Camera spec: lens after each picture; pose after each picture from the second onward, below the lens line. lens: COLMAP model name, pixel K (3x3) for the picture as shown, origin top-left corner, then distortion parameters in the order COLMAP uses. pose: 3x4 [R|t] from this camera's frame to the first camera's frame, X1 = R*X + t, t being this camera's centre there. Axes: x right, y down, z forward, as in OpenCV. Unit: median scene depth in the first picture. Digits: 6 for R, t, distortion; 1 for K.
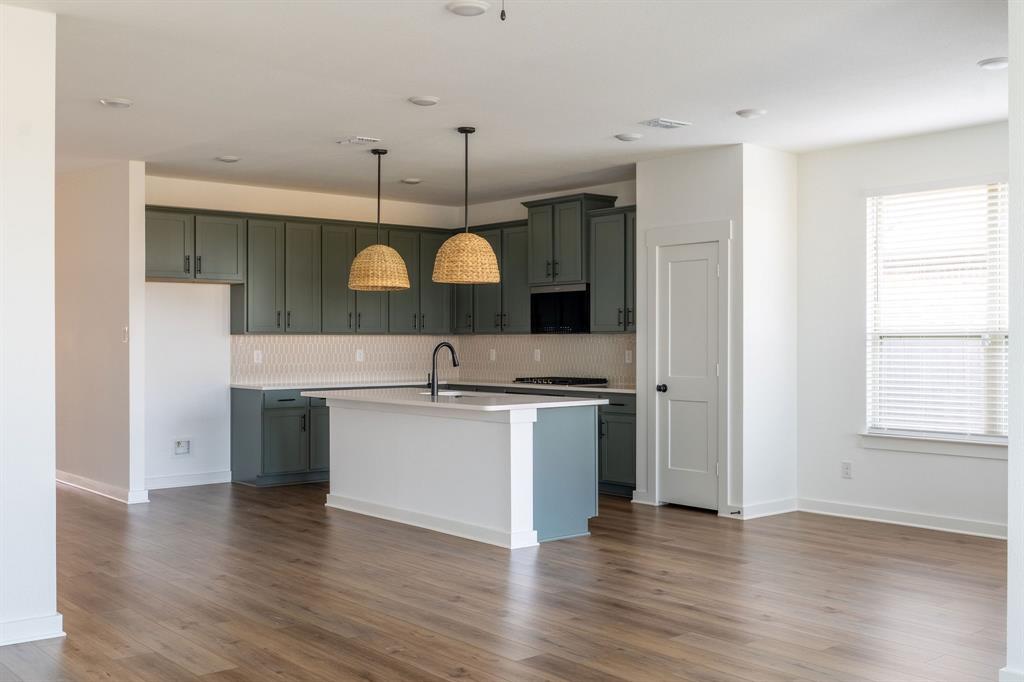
lens RADIAL K [[1083.7, 0, 516.4], [0, 1083.7, 341.3], [0, 0, 1]] dist [-0.002676, -0.001552]
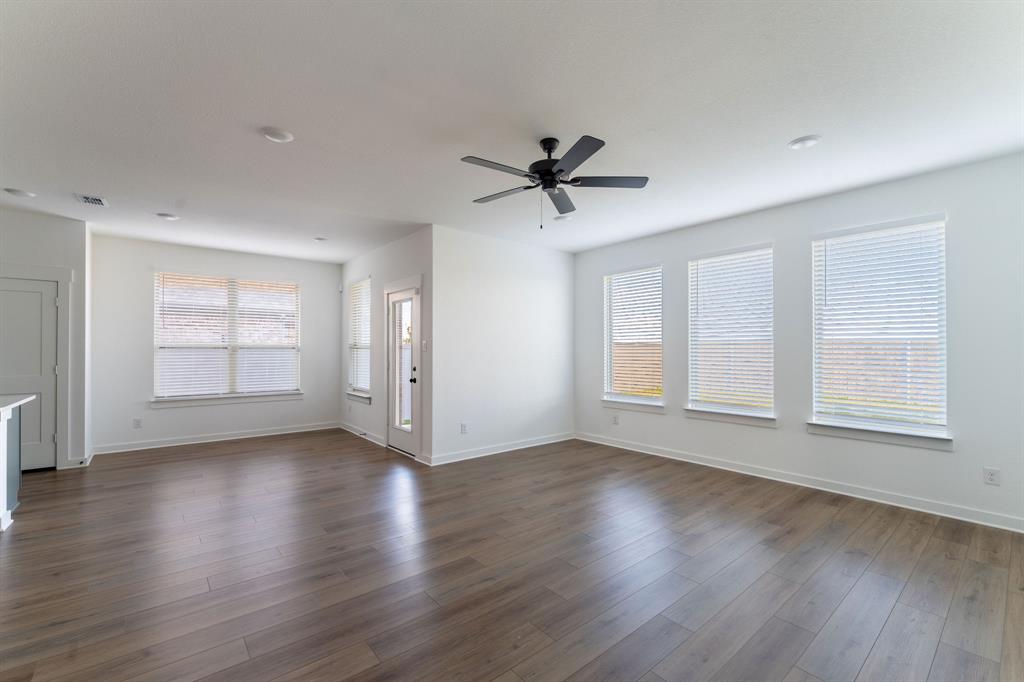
lens RADIAL K [[423.7, 0, 509.0], [0, 423.7, 344.6], [0, 0, 1]] dist [-0.002493, -0.000232]
pose [[0.011668, 0.013155, 0.999845, -0.377787], [0.000064, 0.999913, -0.013157, 0.000086], [-0.999932, 0.000218, 0.011666, 0.387750]]
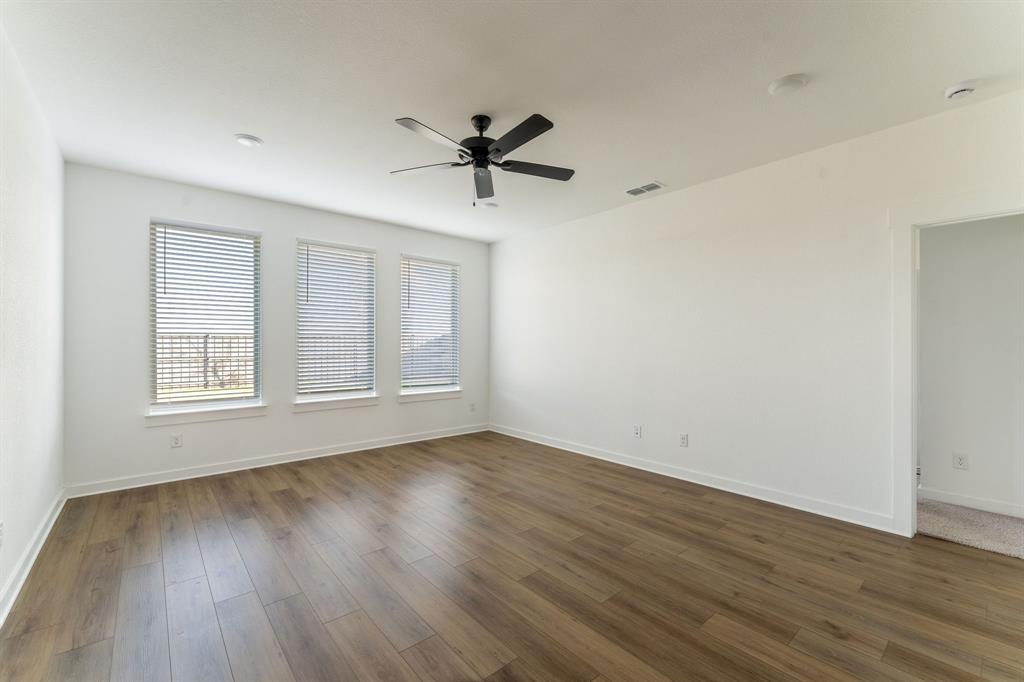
lens RADIAL K [[423.7, 0, 509.0], [0, 423.7, 344.6], [0, 0, 1]] dist [-0.002493, -0.000232]
pose [[-0.999998, -0.001193, -0.001357, -0.032110], [-0.001200, 0.999988, 0.004731, 0.003575], [0.001352, 0.004732, -0.999988, 0.708189]]
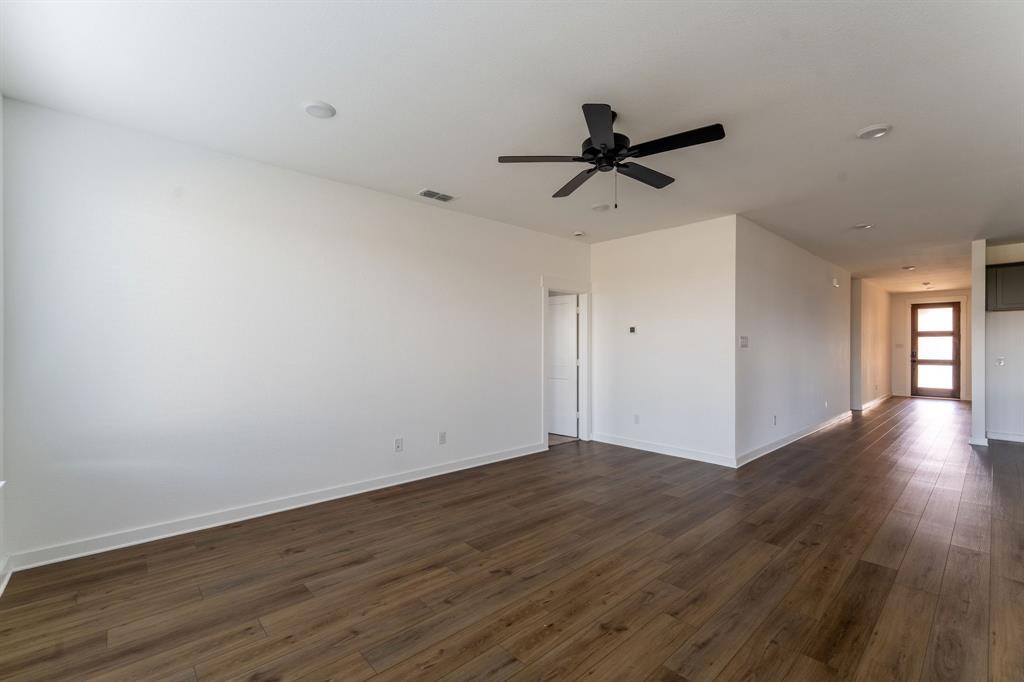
lens RADIAL K [[436.2, 0, 494.9], [0, 436.2, 349.5], [0, 0, 1]] dist [-0.001032, 0.000043]
pose [[0.009509, 0.006610, -0.999933, 0.332354], [-0.001631, 0.999977, 0.006594, -0.000757], [0.999953, 0.001568, 0.009519, 0.267475]]
